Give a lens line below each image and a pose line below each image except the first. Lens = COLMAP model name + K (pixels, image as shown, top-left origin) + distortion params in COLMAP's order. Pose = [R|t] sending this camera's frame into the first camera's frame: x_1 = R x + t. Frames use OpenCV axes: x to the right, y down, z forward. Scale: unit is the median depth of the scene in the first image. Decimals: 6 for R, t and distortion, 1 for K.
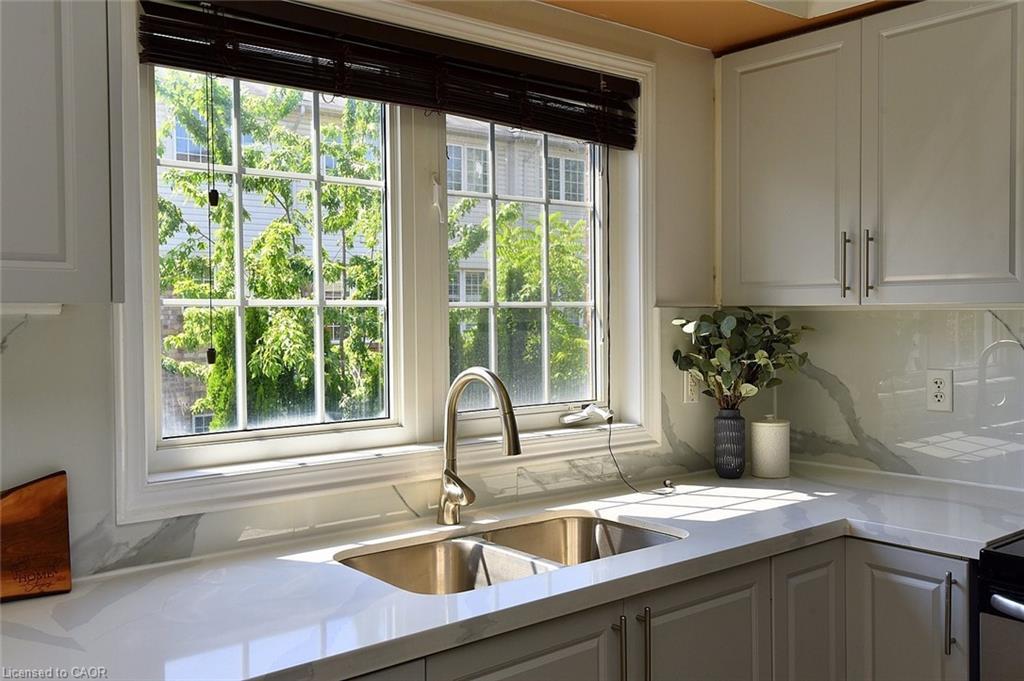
lens RADIAL K [[927.3, 0, 512.0], [0, 927.3, 340.5], [0, 0, 1]] dist [0.034050, -0.004755]
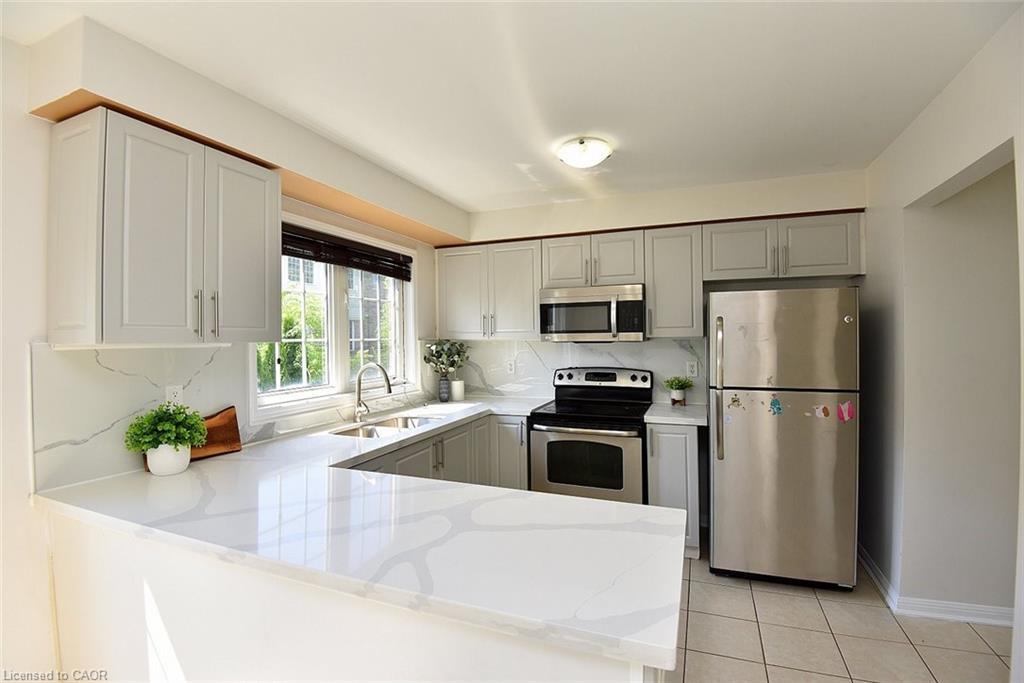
lens RADIAL K [[469.9, 0, 515.9], [0, 469.9, 338.0], [0, 0, 1]] dist [-0.000530, -0.036829]
pose [[0.873446, -0.005140, 0.486893, -0.272465], [0.021062, 0.999407, -0.027234, 0.001154], [-0.486464, 0.034042, 0.873037, -0.342334]]
